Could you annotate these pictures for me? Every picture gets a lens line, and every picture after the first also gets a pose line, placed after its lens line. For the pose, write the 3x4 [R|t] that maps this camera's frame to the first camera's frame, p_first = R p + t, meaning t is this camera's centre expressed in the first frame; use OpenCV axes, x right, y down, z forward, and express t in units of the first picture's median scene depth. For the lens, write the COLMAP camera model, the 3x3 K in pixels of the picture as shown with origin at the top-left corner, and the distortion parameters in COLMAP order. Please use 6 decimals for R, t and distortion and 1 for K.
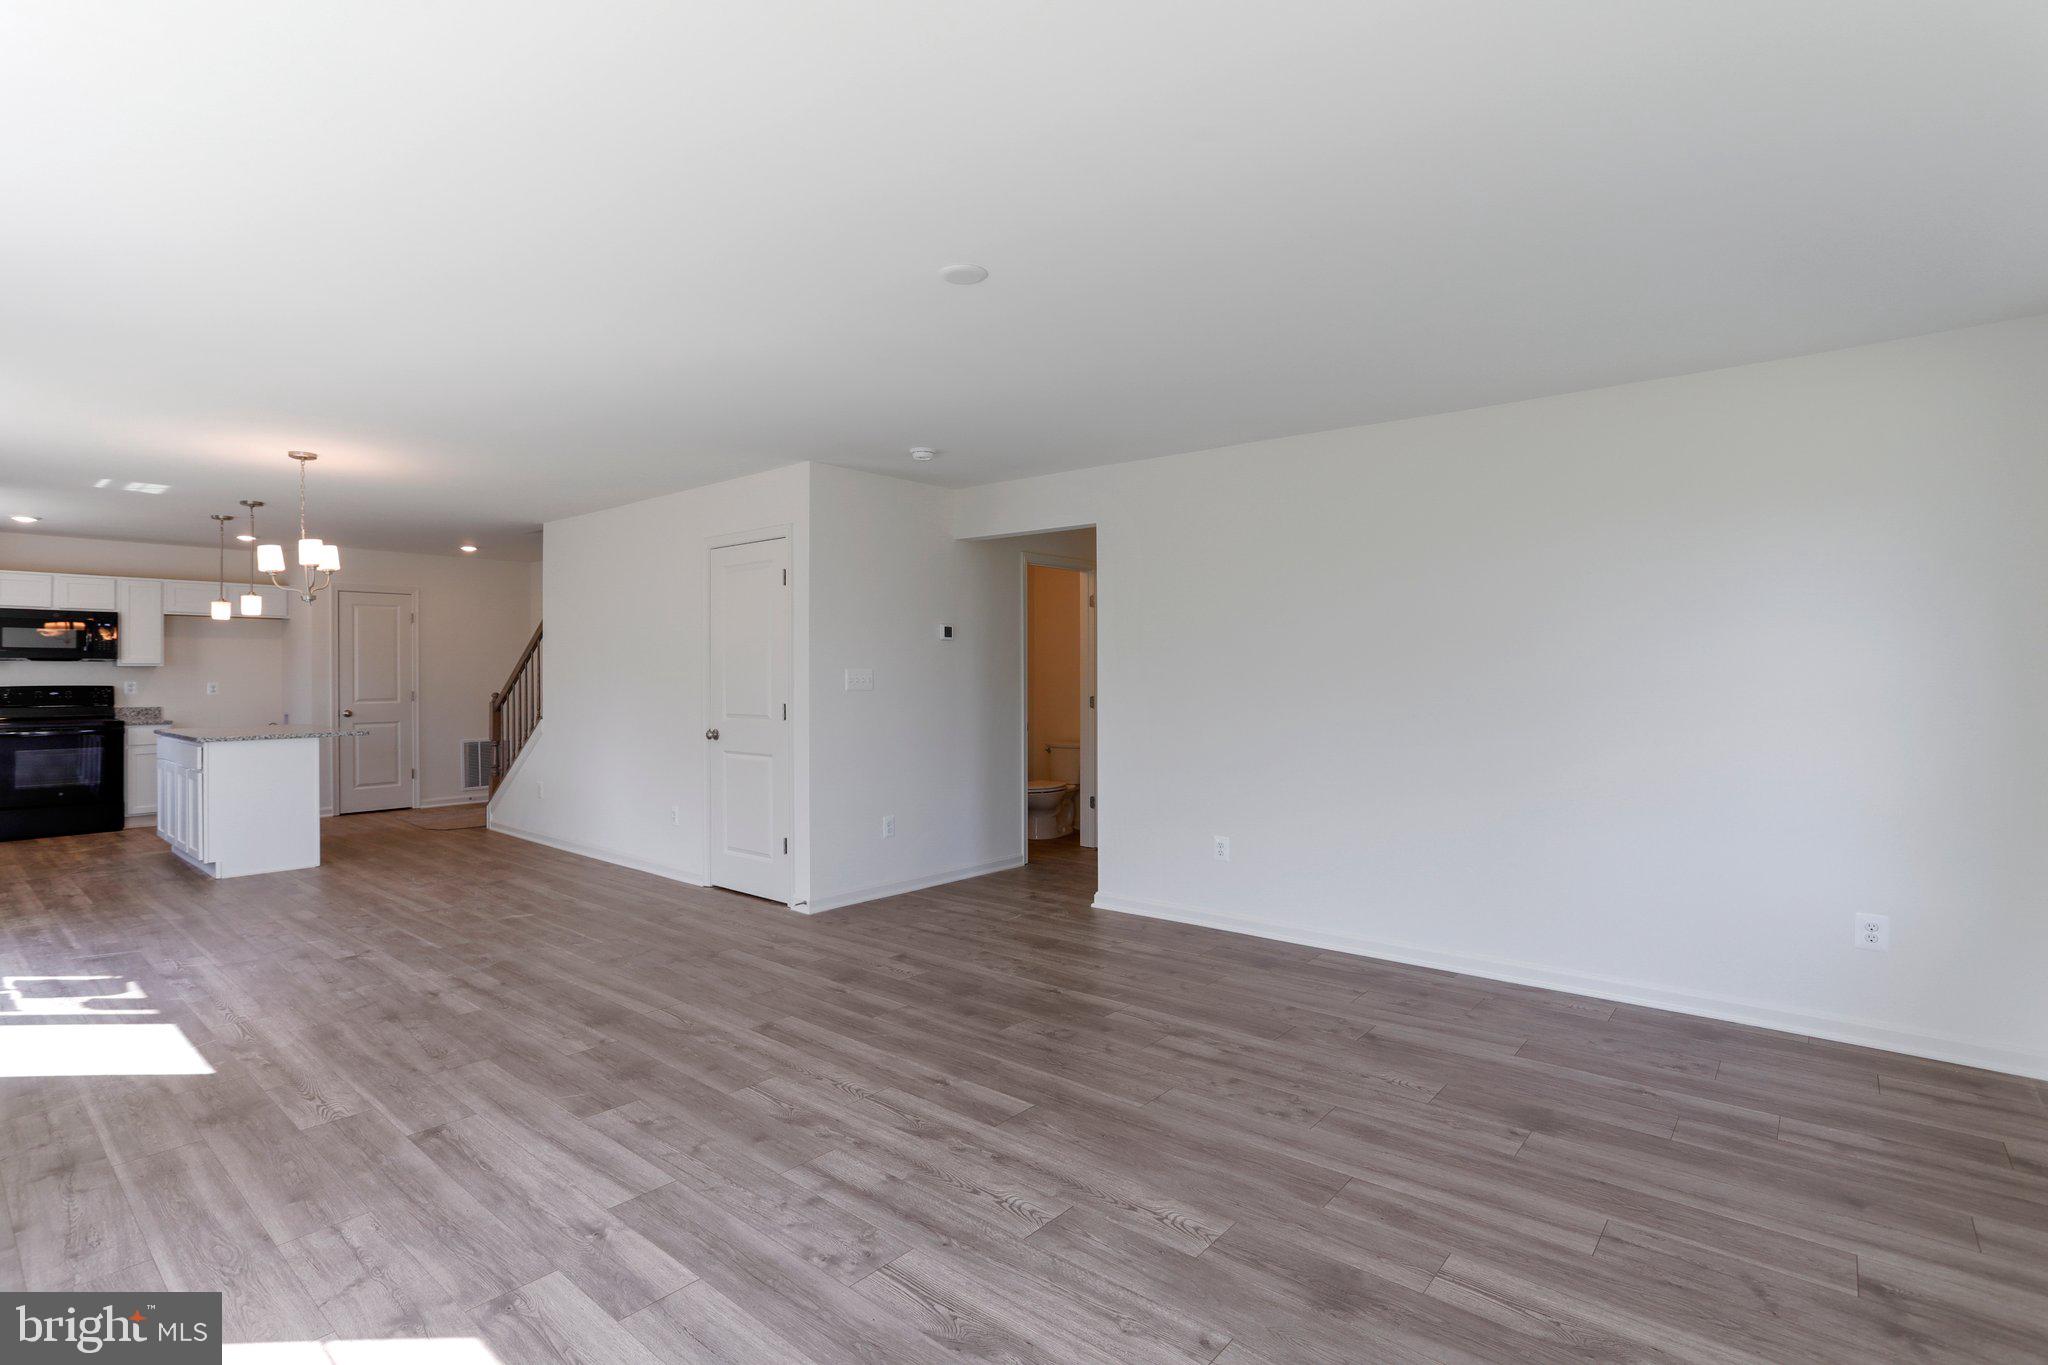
lens RADIAL K [[992.0, 0, 1015.8], [0, 992.0, 672.4], [0, 0, 1]] dist [-0.046818, 0.022105]
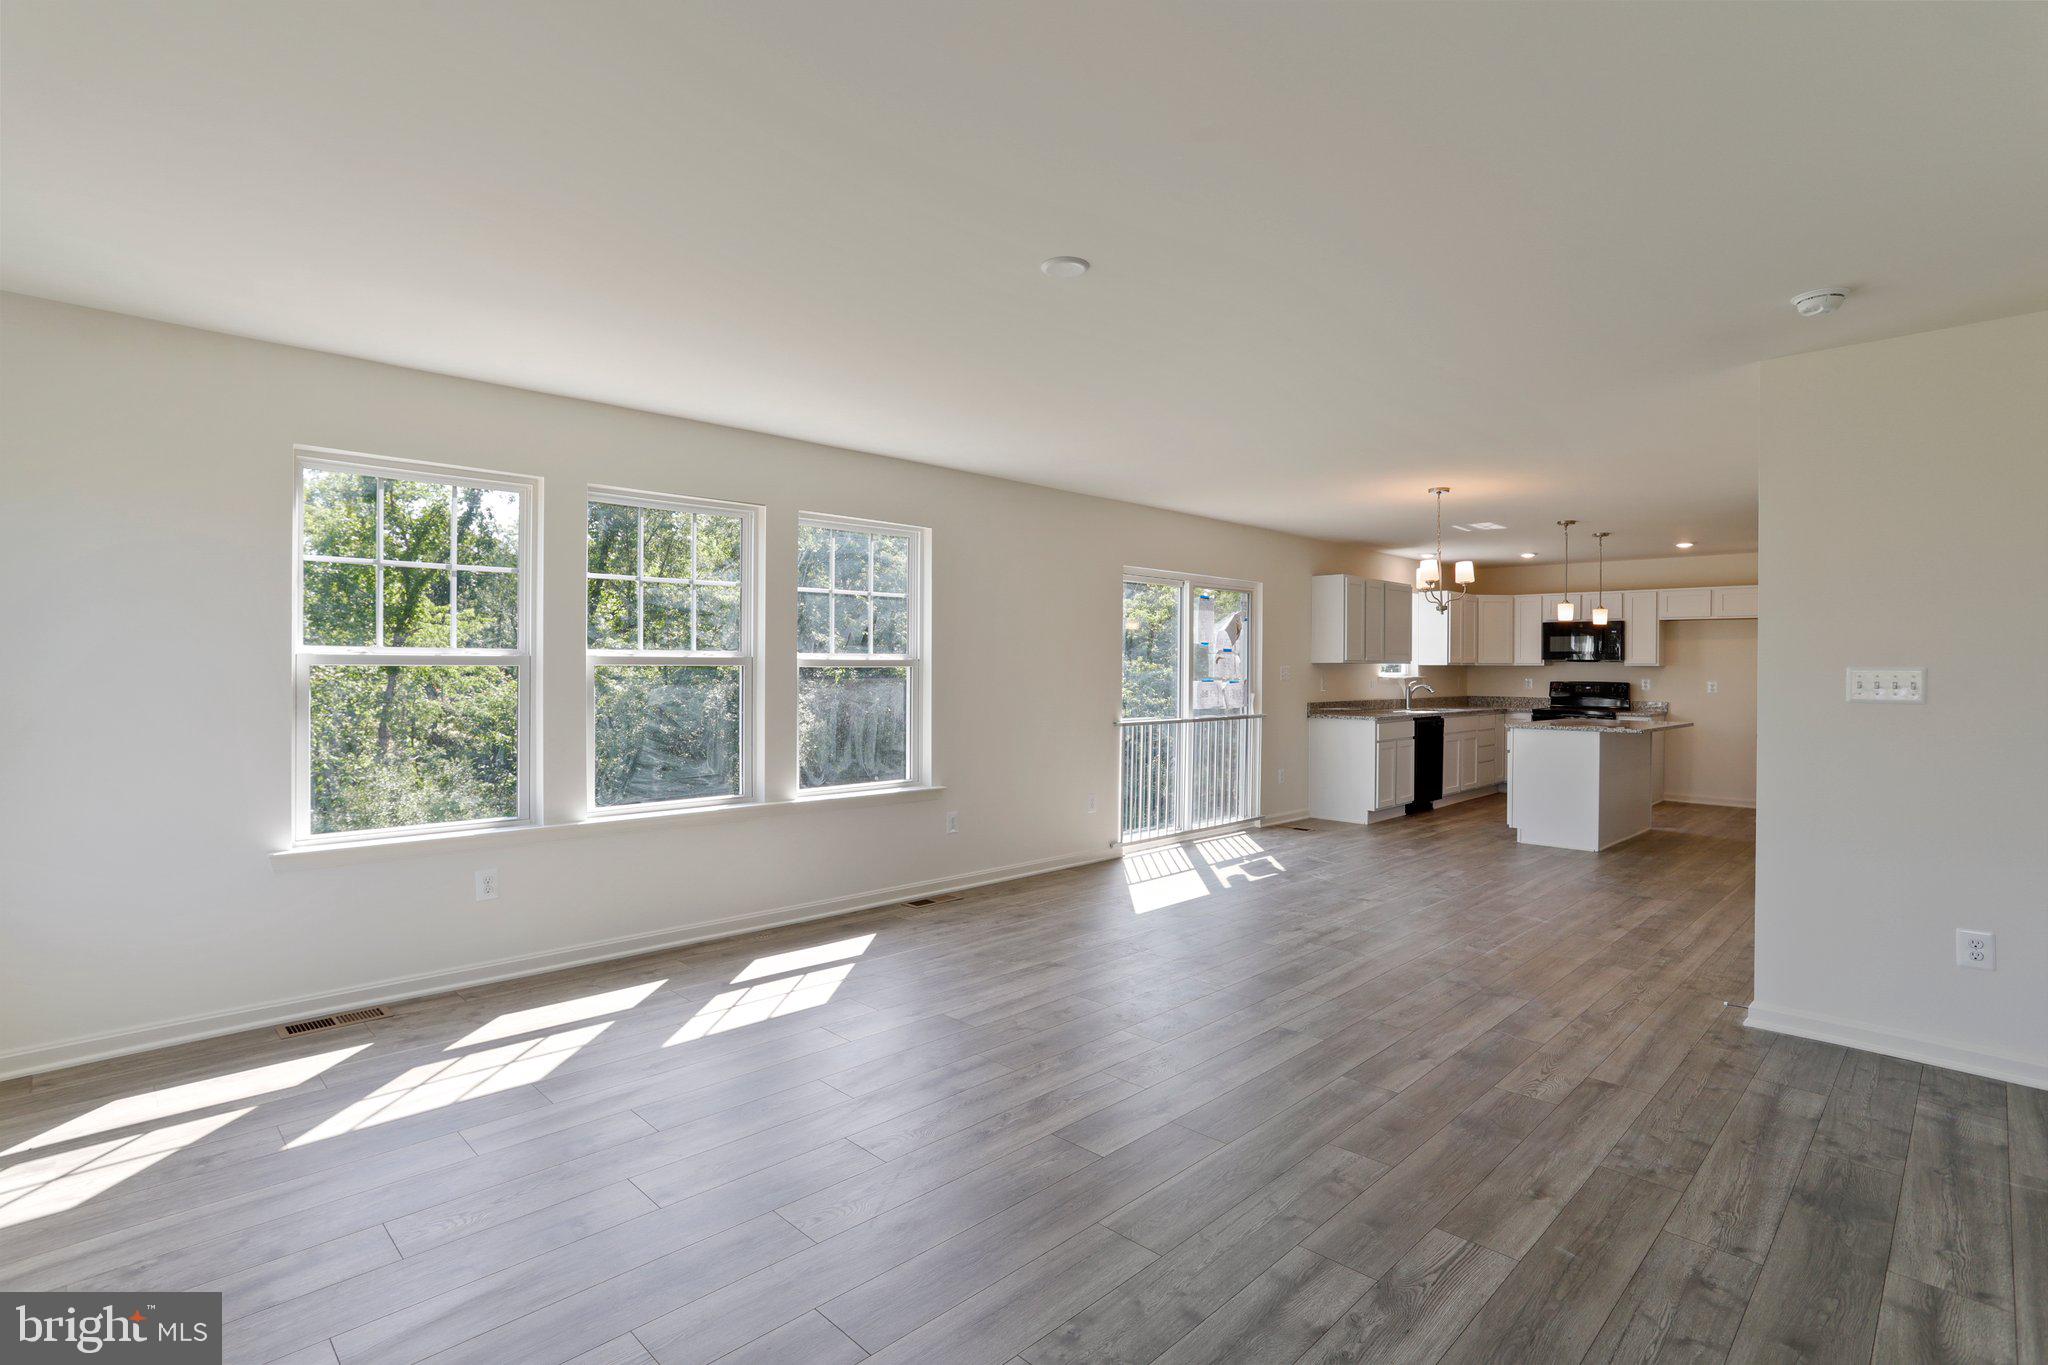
lens RADIAL K [[992.0, 0, 1015.8], [0, 992.0, 672.4], [0, 0, 1]] dist [-0.046818, 0.022105]
pose [[-0.082758, 0.002636, -0.996566, 0.793611], [-0.005336, 0.999981, 0.003088, 0.002900], [0.996555, 0.005574, -0.082743, 0.873865]]
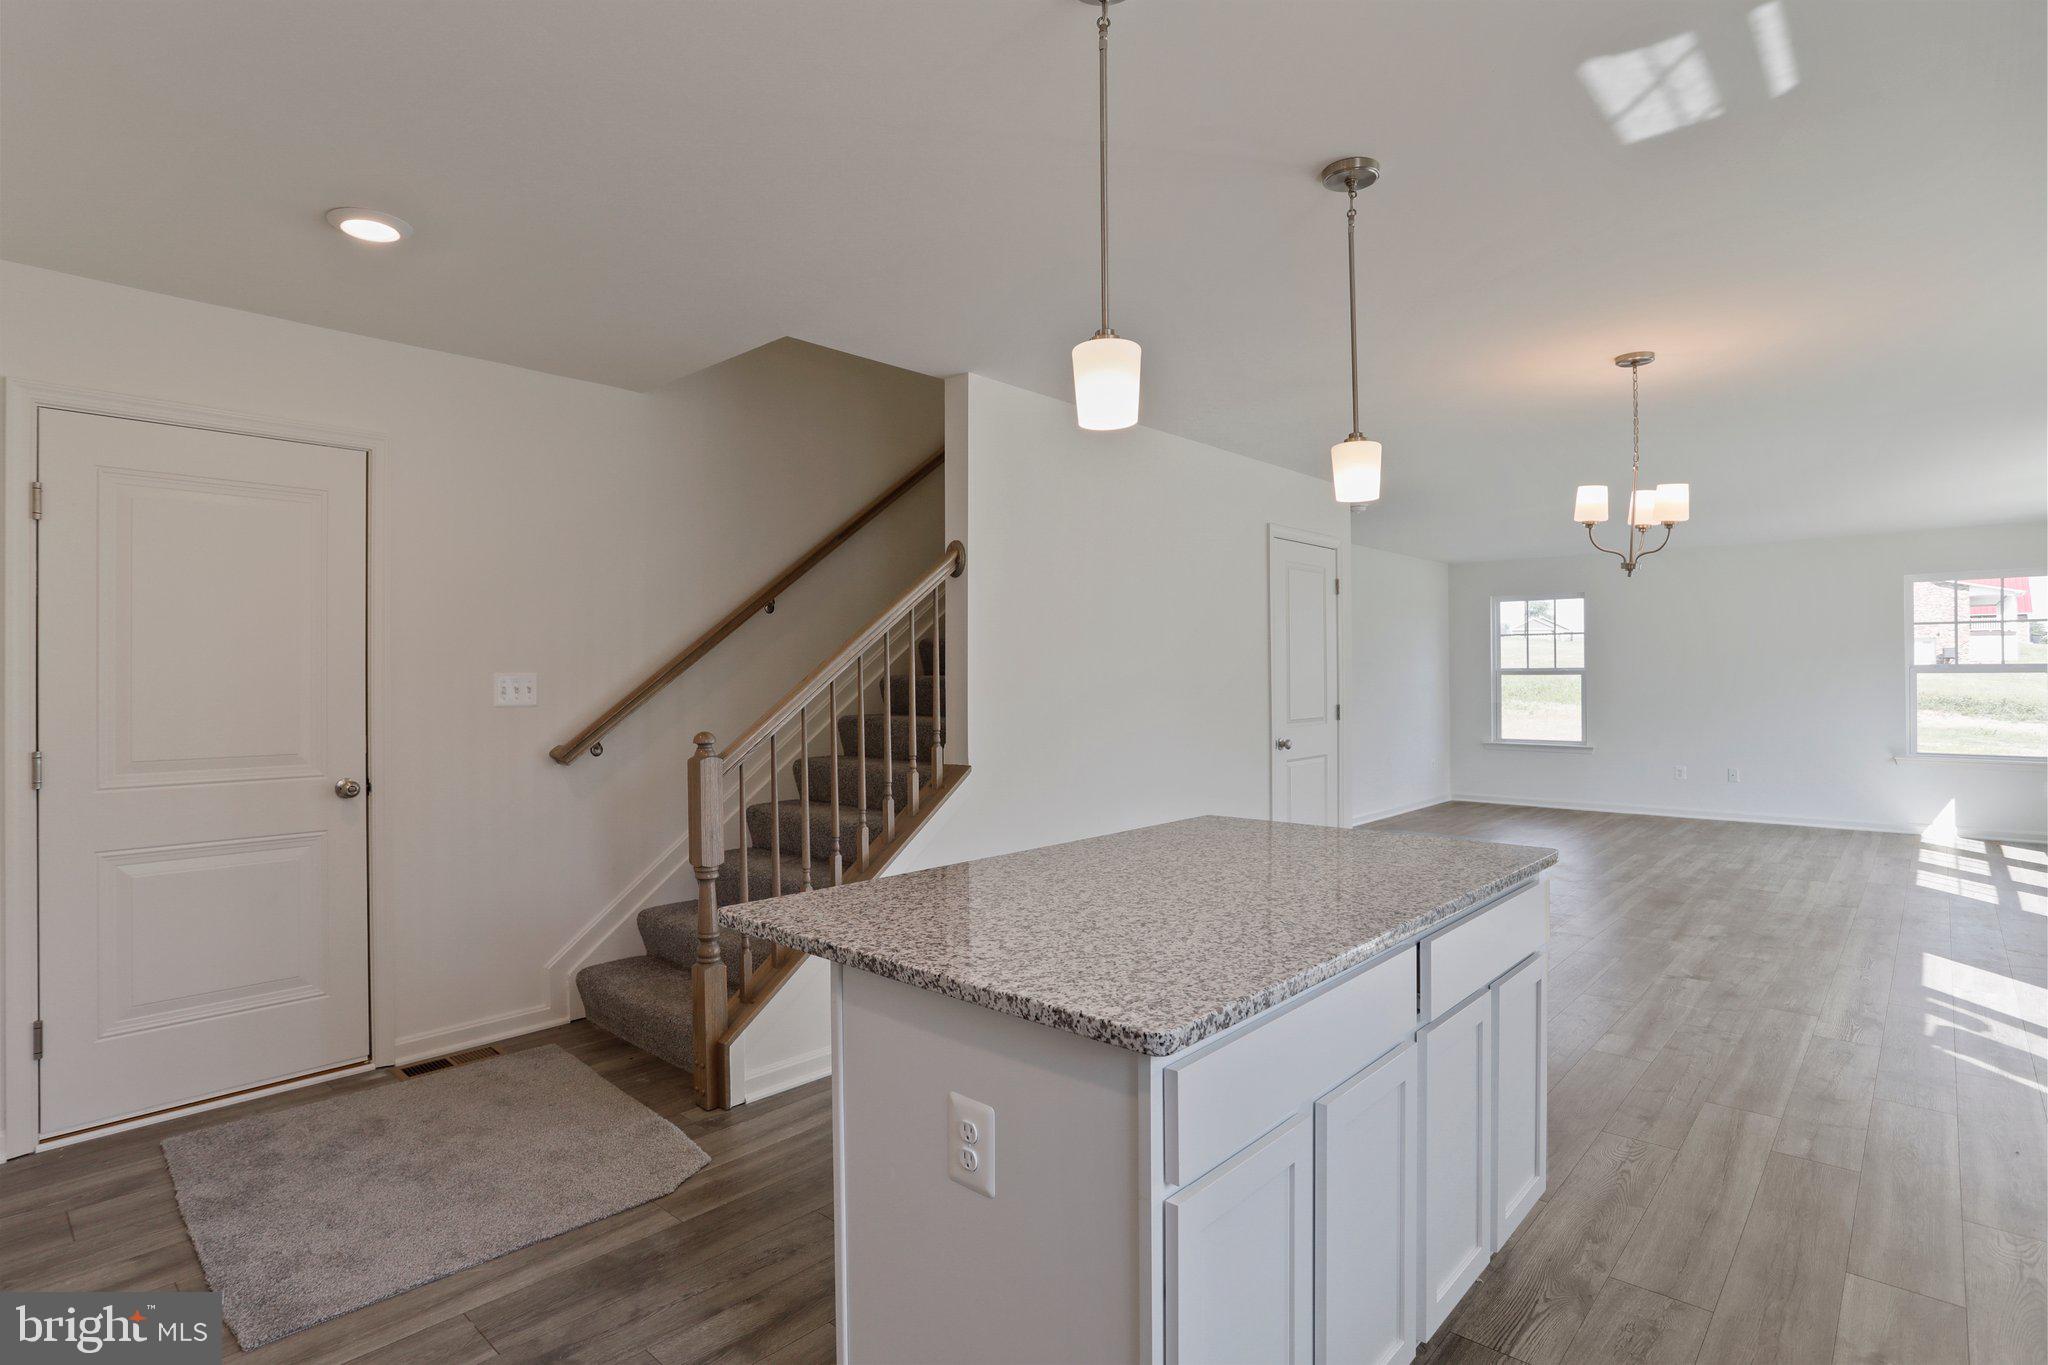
lens RADIAL K [[1032.0, 0, 1010.2], [0, 1032.0, 671.8], [0, 0, 1]] dist [-0.048794, 0.020190]
pose [[0.039715, 0.005516, 0.999196, -2.218040], [0.003508, 0.999978, -0.005660, 0.003098], [-0.999205, 0.003730, 0.039695, 2.138321]]
